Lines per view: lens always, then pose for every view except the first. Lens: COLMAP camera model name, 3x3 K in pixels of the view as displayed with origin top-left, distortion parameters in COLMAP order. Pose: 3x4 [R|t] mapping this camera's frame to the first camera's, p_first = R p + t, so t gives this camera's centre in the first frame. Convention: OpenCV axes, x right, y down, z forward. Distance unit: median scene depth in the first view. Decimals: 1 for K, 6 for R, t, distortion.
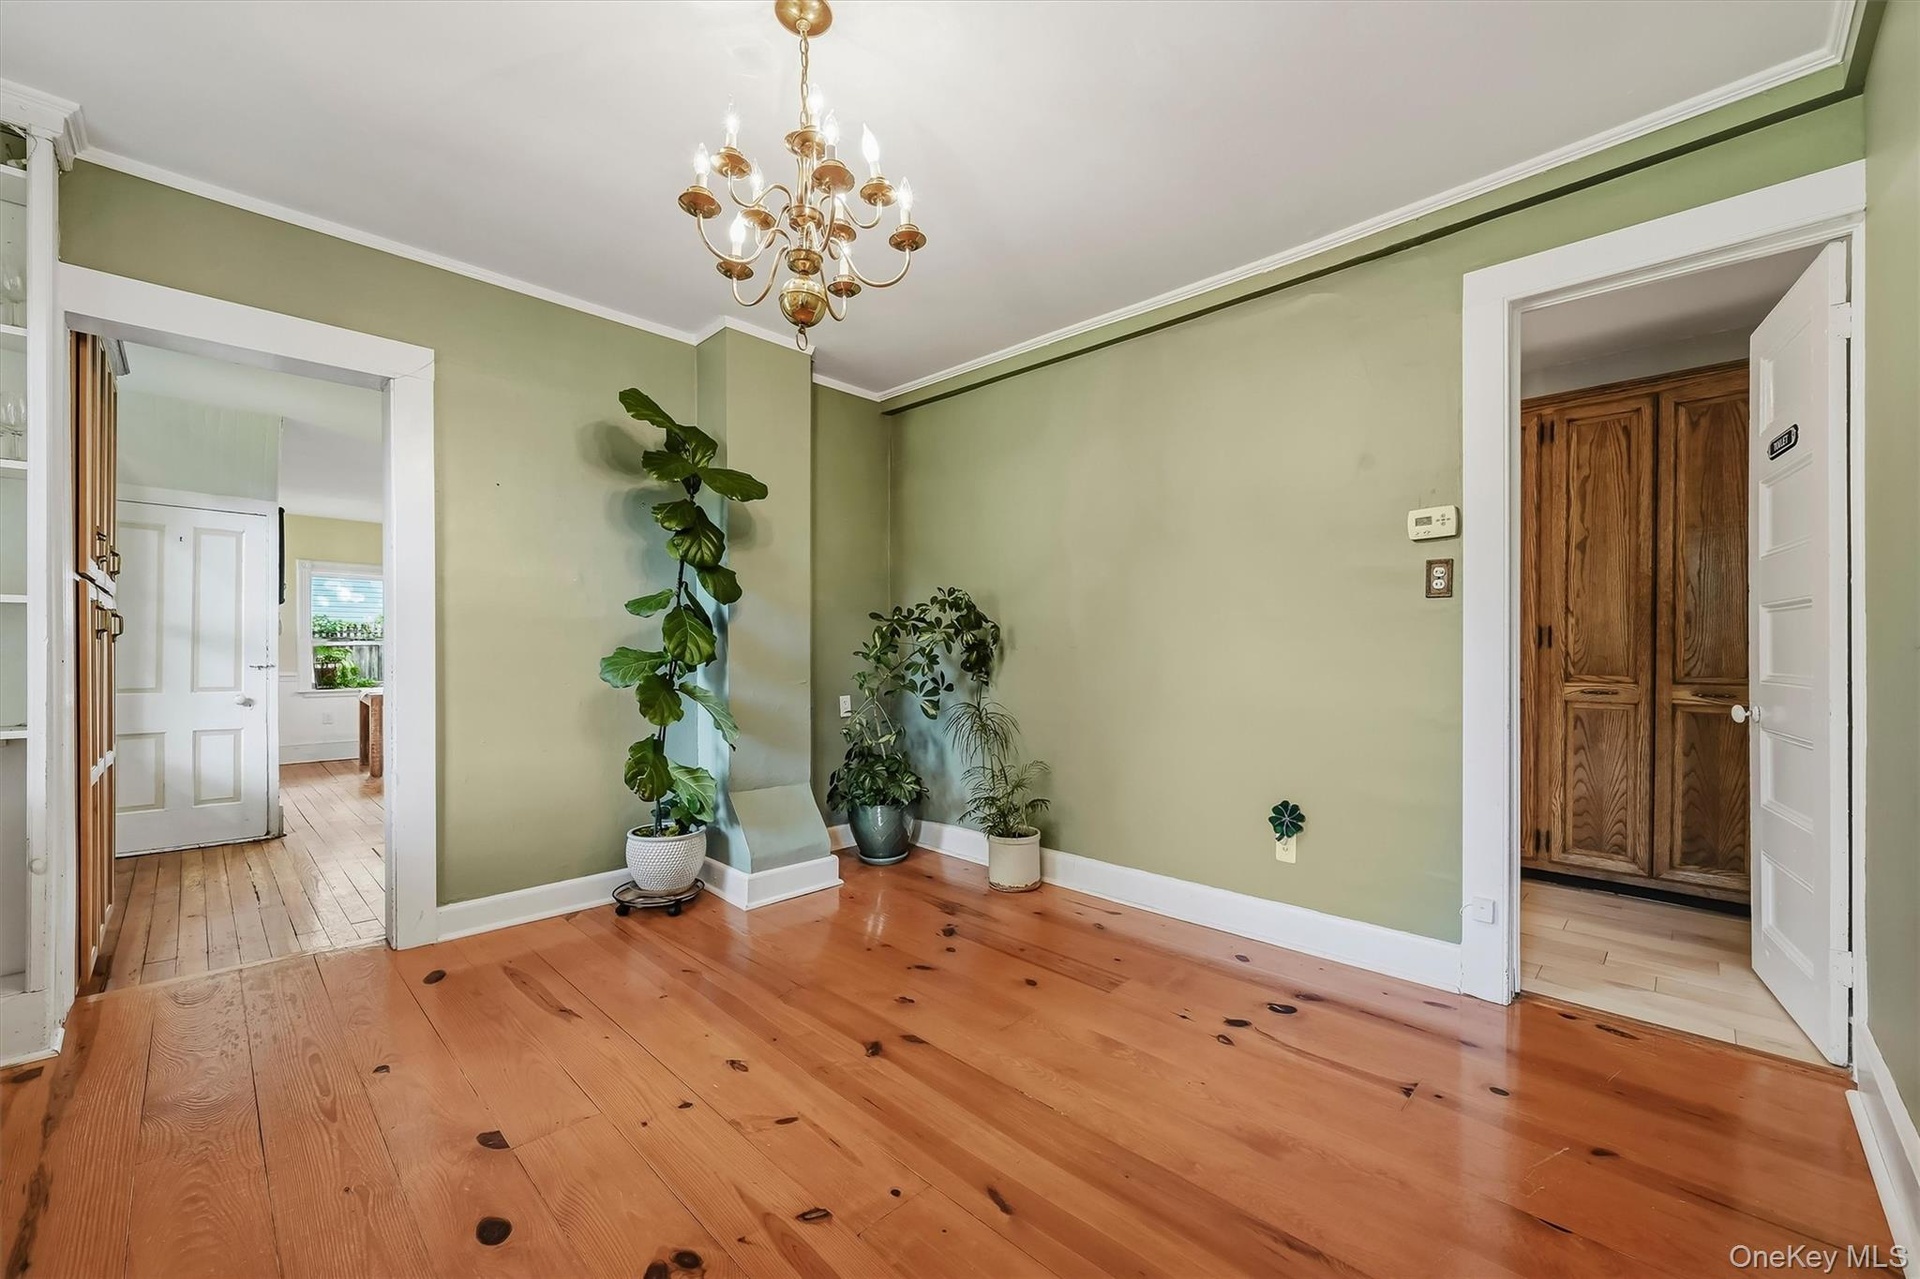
lens RADIAL K [[763.4, 0, 964.1], [0, 763.4, 649.8], [0, 0, 1]] dist [0.001148, -0.000324]
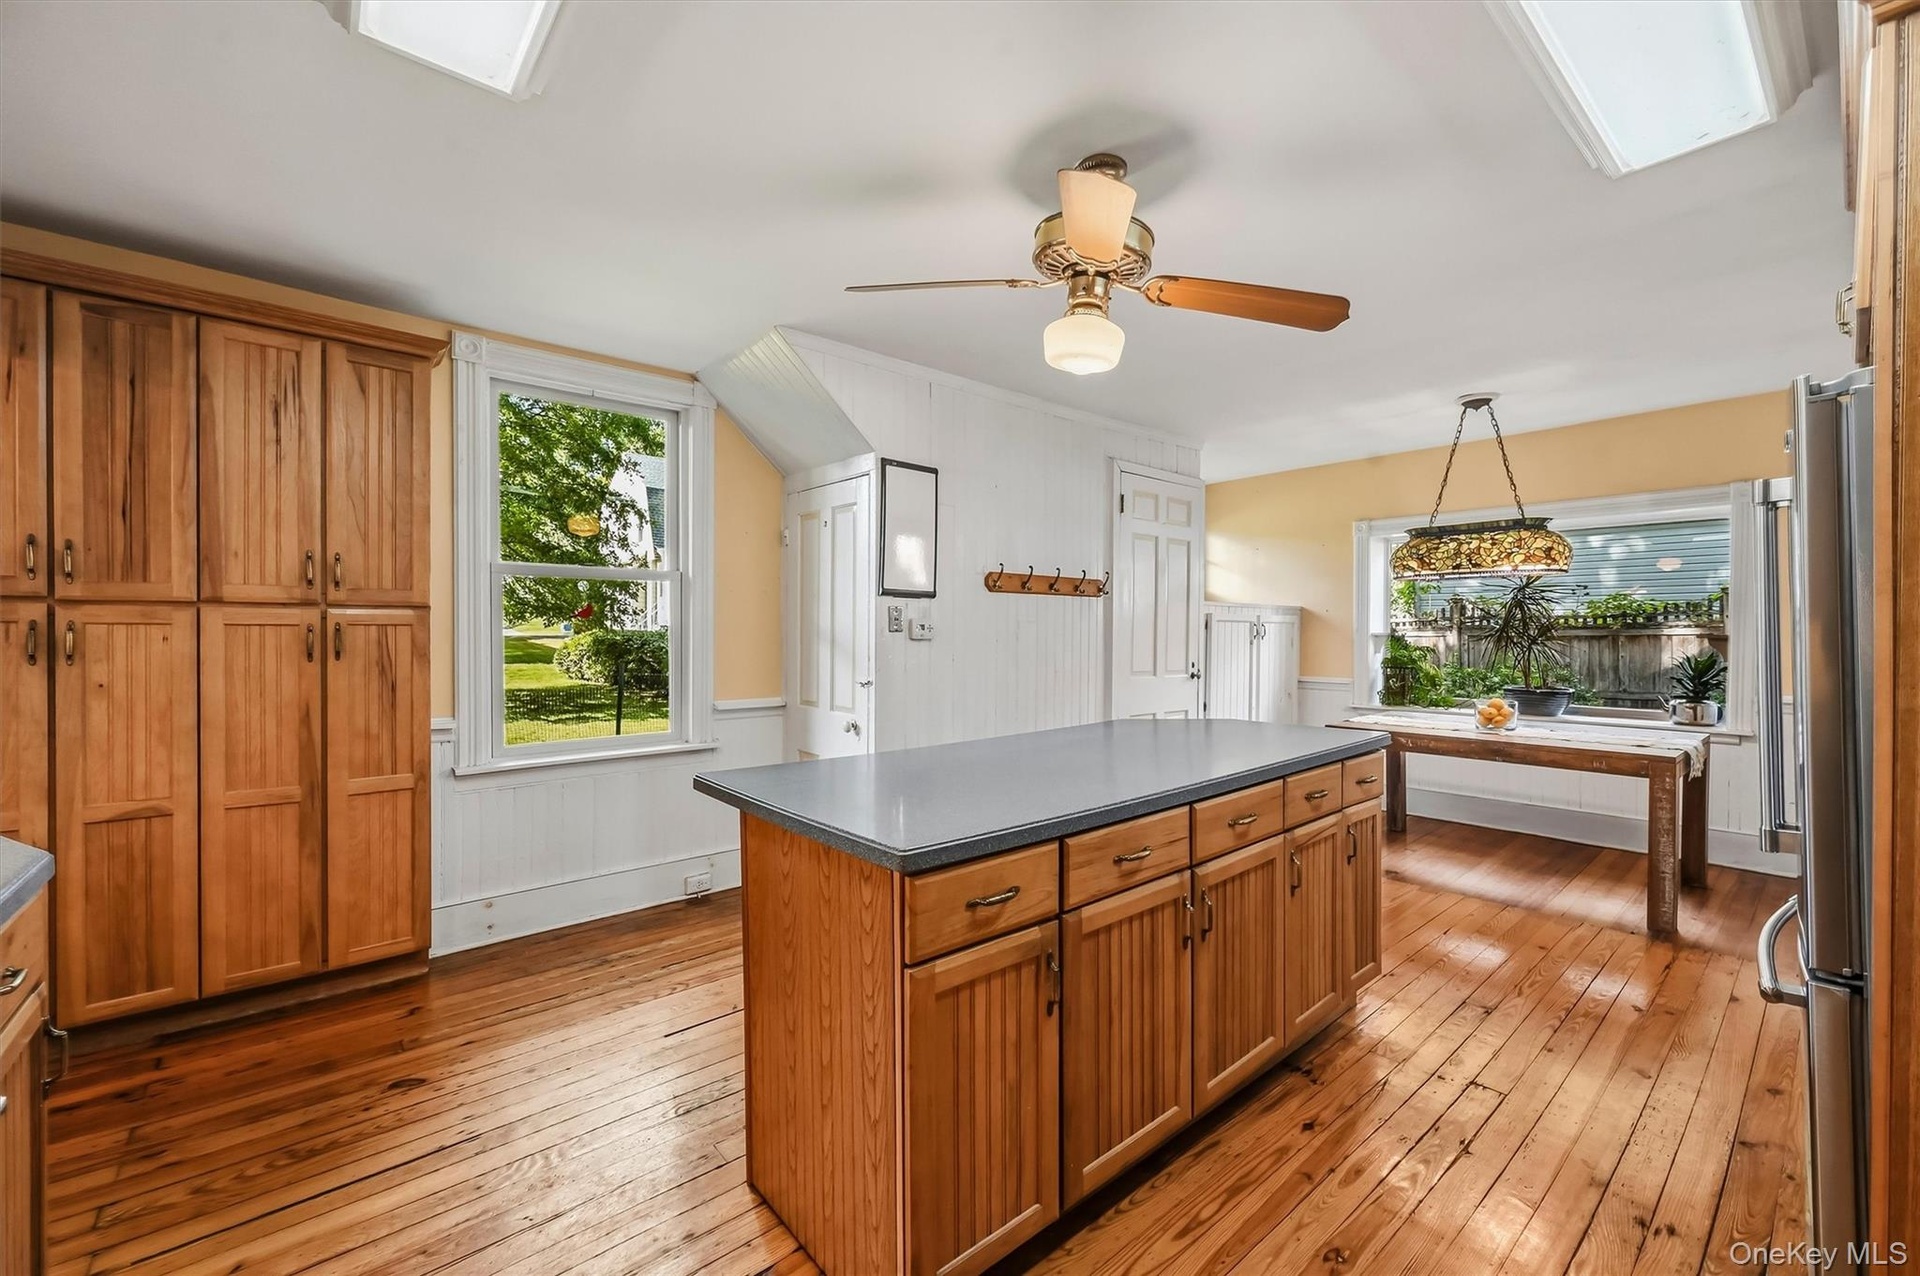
lens RADIAL K [[763.4, 0, 956.2], [0, 763.4, 632.0], [0, 0, 1]] dist [0.001148, -0.000324]
pose [[-0.089891, -0.000528, -0.995951, -0.122598], [0.003920, 0.999992, -0.000884, -0.015157], [0.995944, -0.003984, -0.089889, 0.691622]]
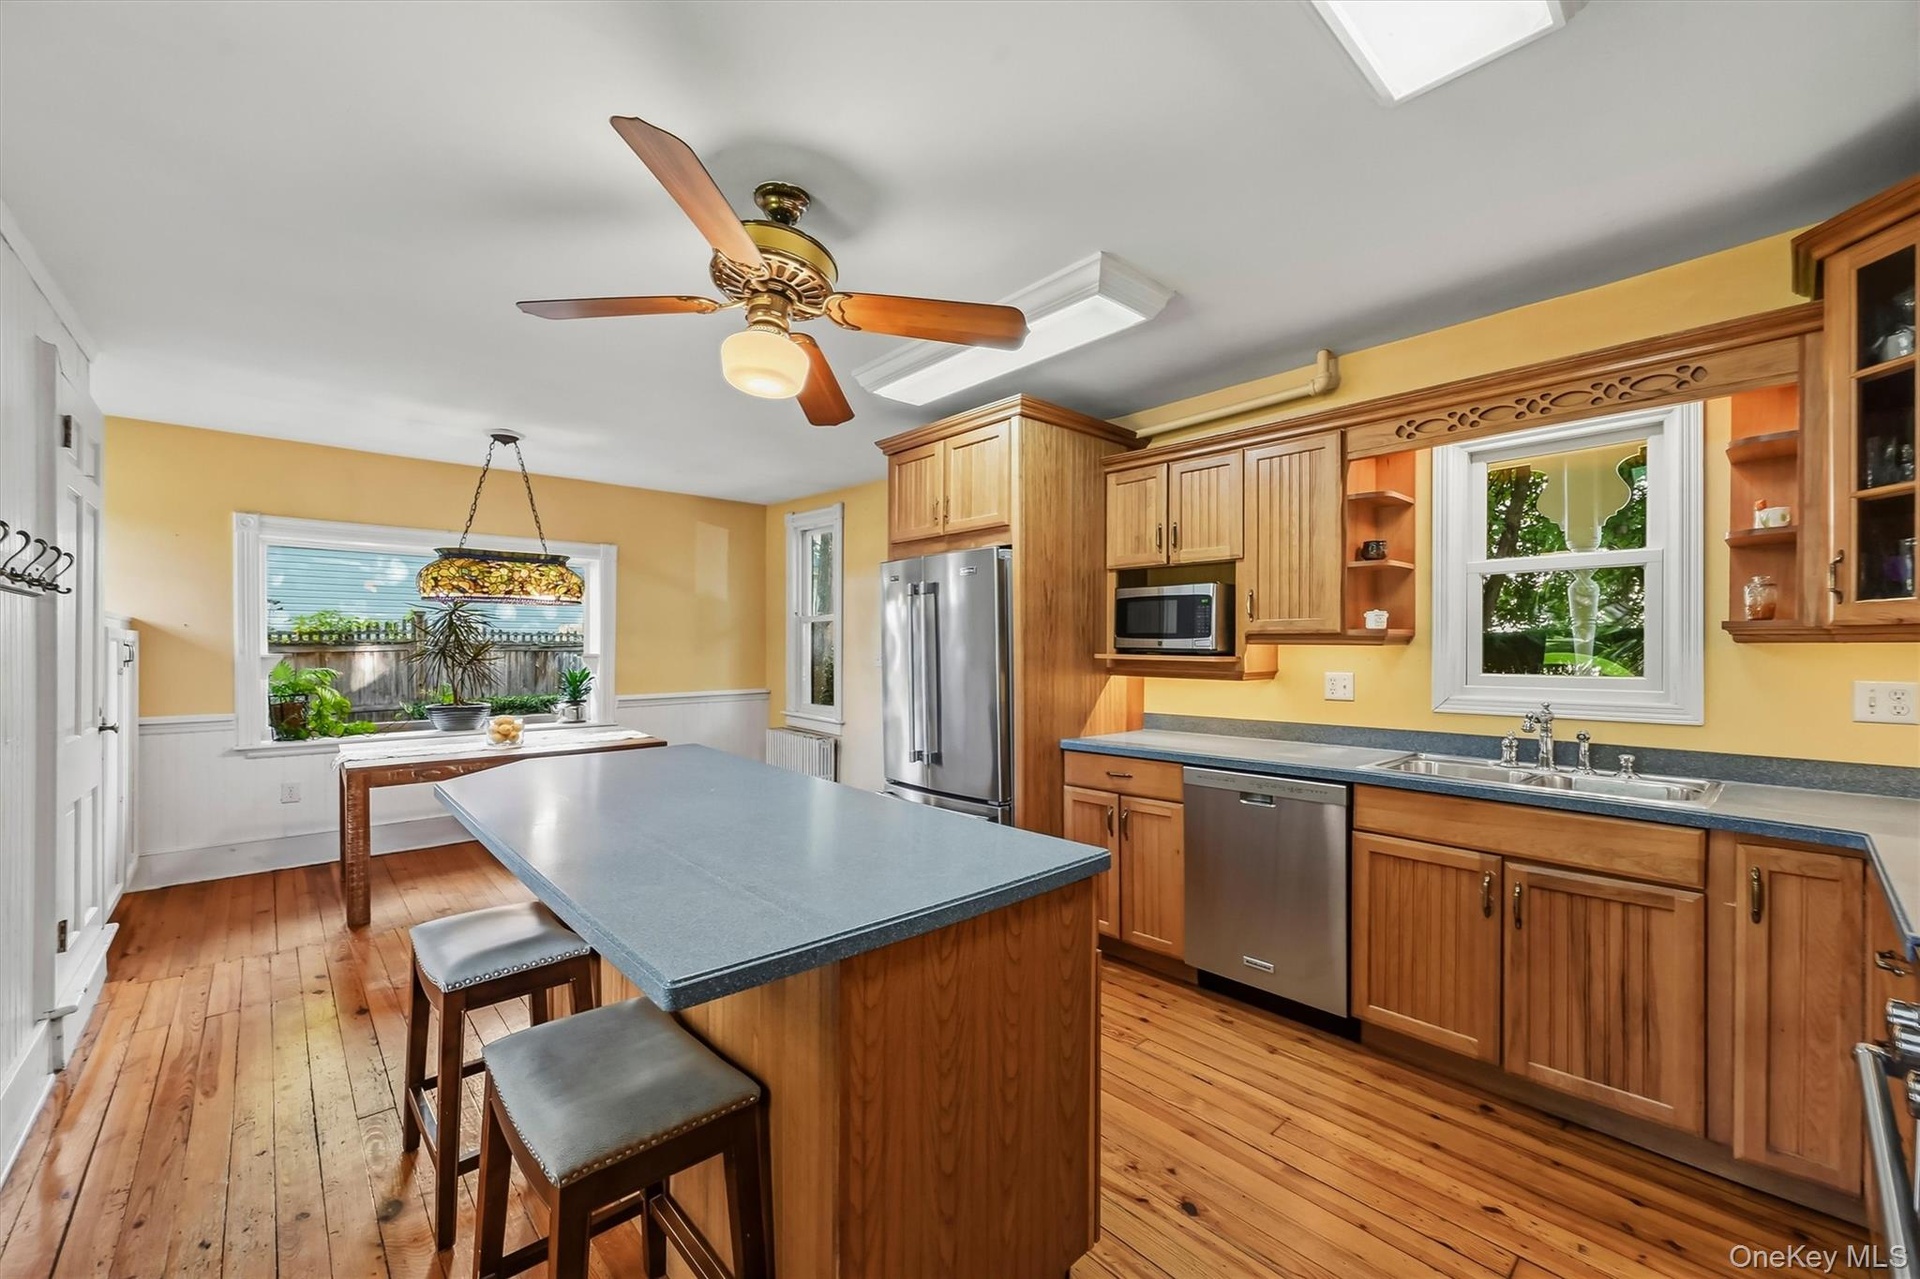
lens RADIAL K [[763.4, 0, 969.4], [0, 763.4, 642.5], [0, 0, 1]] dist [0.001148, -0.000324]
pose [[0.998768, -0.000782, -0.049612, -0.307029], [0.000875, 0.999998, 0.001837, -0.023208], [0.049611, -0.001878, 0.998767, 0.467830]]
